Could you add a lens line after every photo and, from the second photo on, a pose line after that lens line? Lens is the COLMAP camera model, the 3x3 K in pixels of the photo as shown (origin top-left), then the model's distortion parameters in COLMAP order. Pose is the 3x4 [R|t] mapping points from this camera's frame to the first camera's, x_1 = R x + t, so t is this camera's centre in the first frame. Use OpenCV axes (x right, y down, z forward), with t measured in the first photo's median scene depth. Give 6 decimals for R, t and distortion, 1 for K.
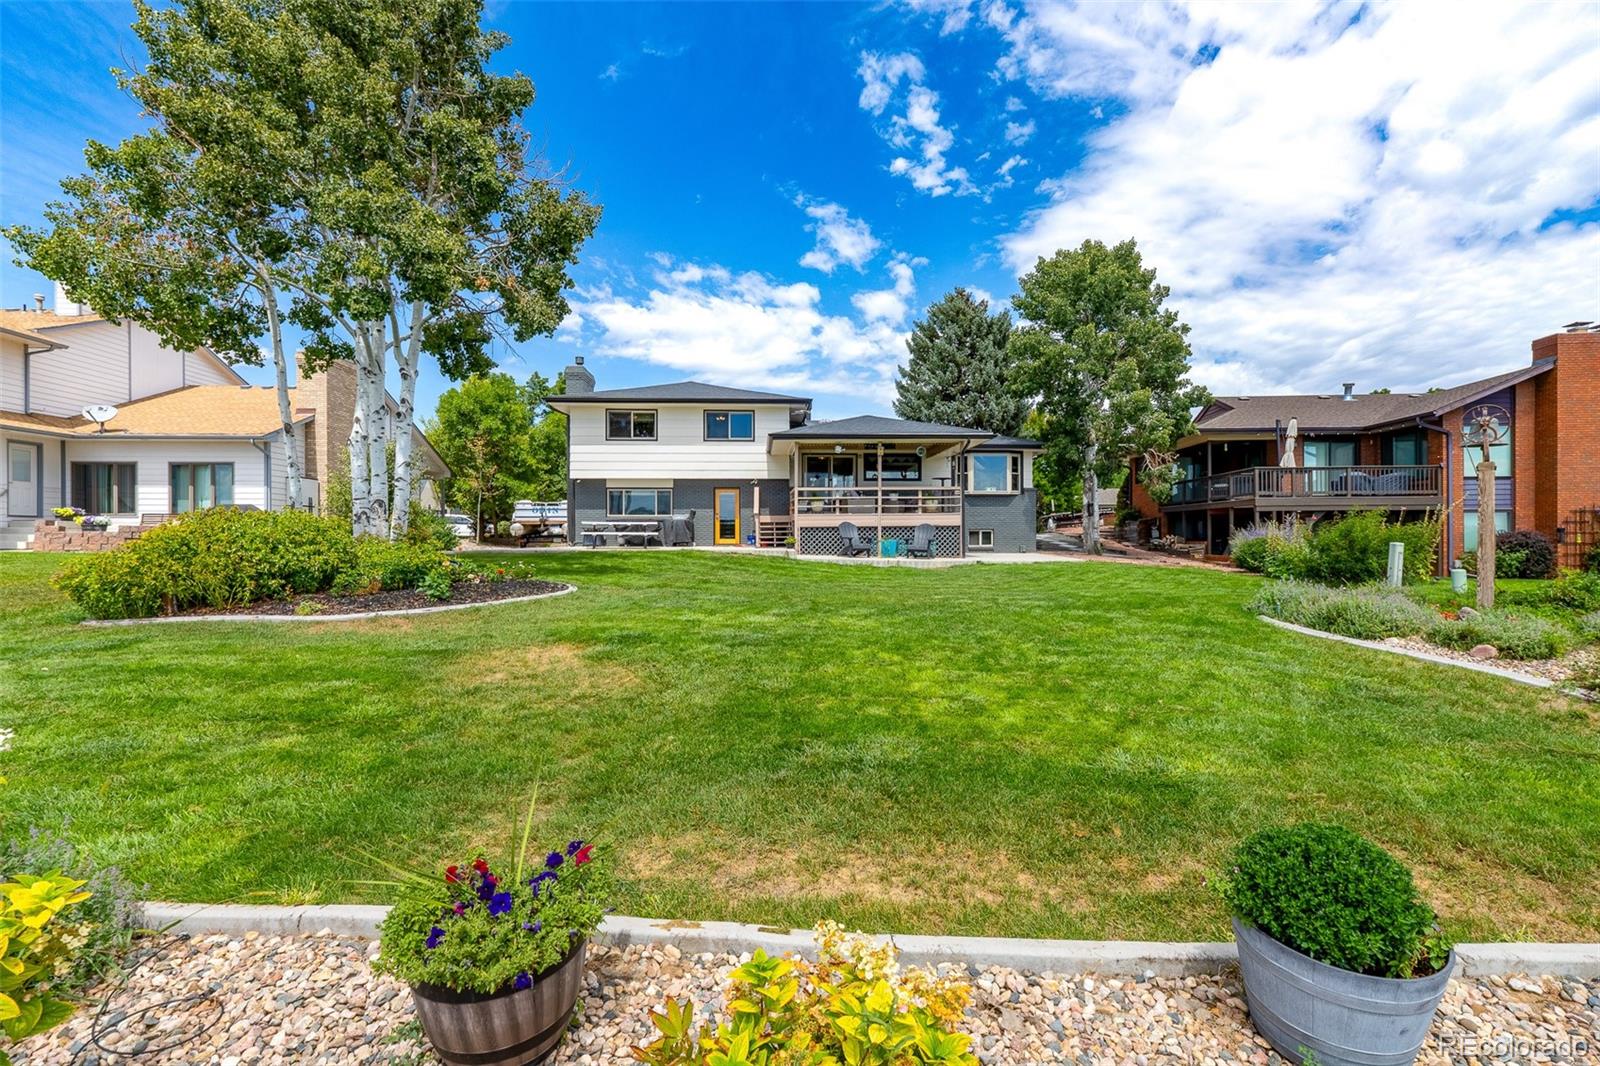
lens RADIAL K [[680.5, 0, 800.0], [0, 680.5, 533.0], [0, 0, 1]] dist [0.000265, -0.000034]
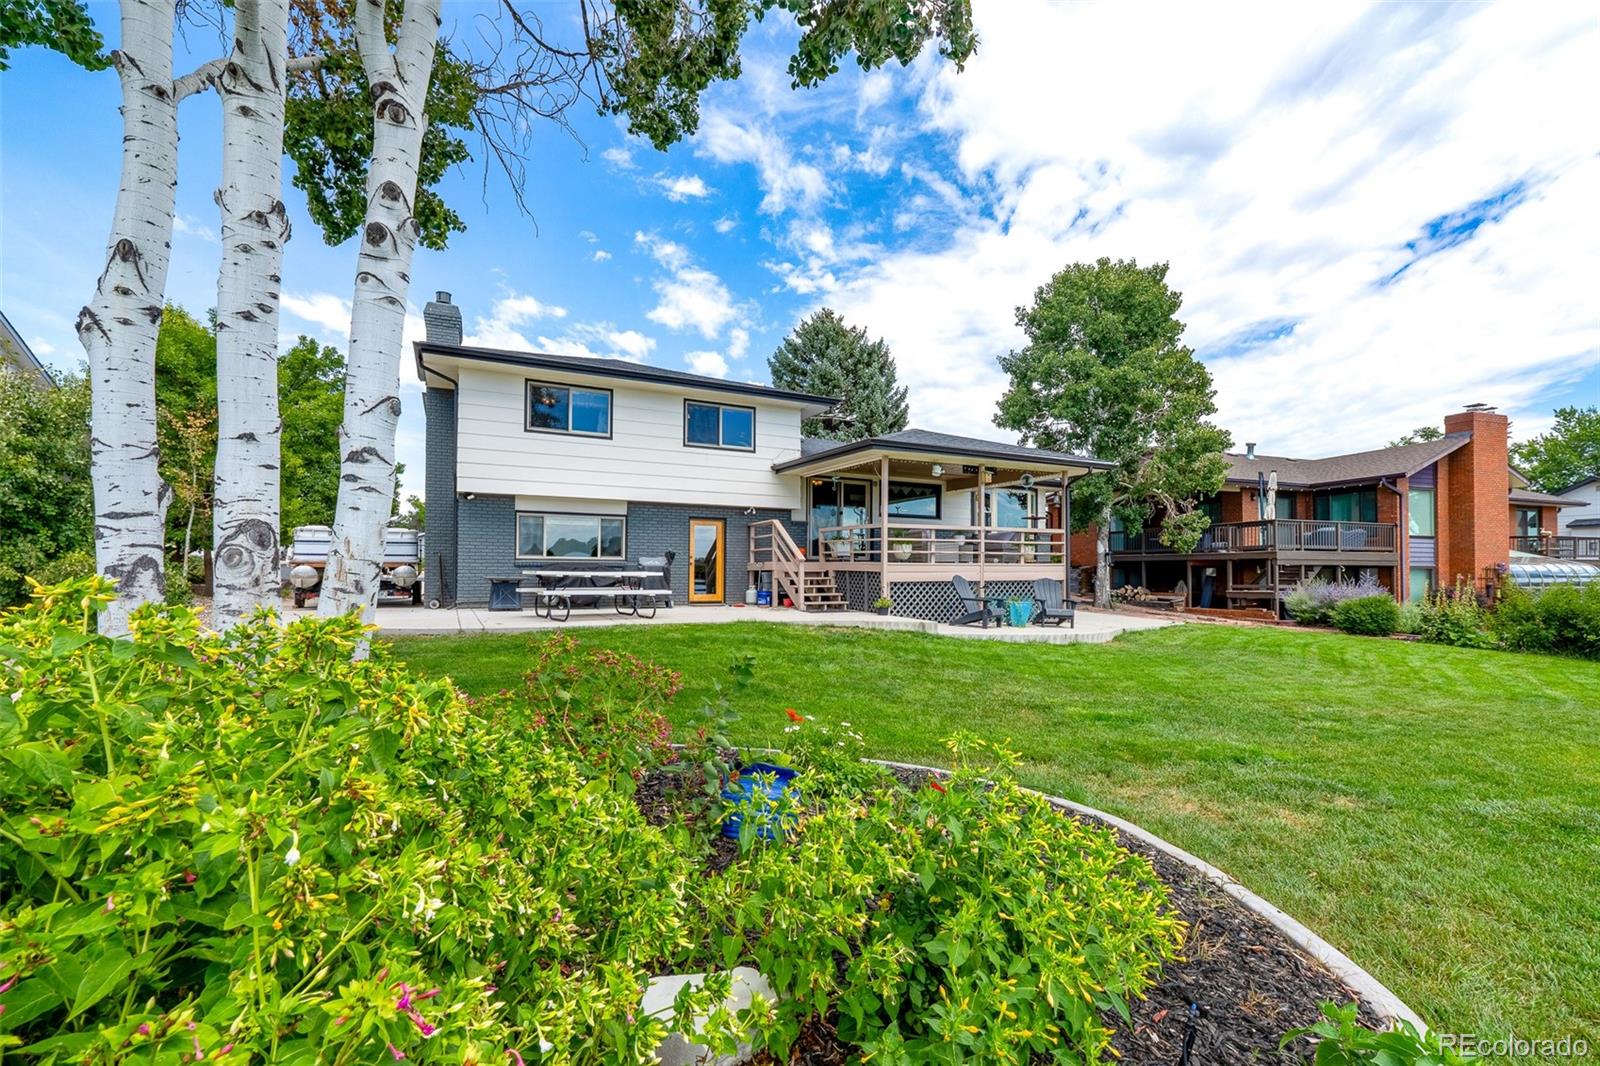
lens RADIAL K [[674.0, 0, 810.5], [0, 674.0, 553.2], [0, 0, 1]] dist [-0.000801, -0.000068]
pose [[0.917645, 0.018576, 0.396967, -0.290370], [-0.009743, 0.999658, -0.024255, -0.017538], [-0.397282, 0.018390, 0.917512, 0.363542]]
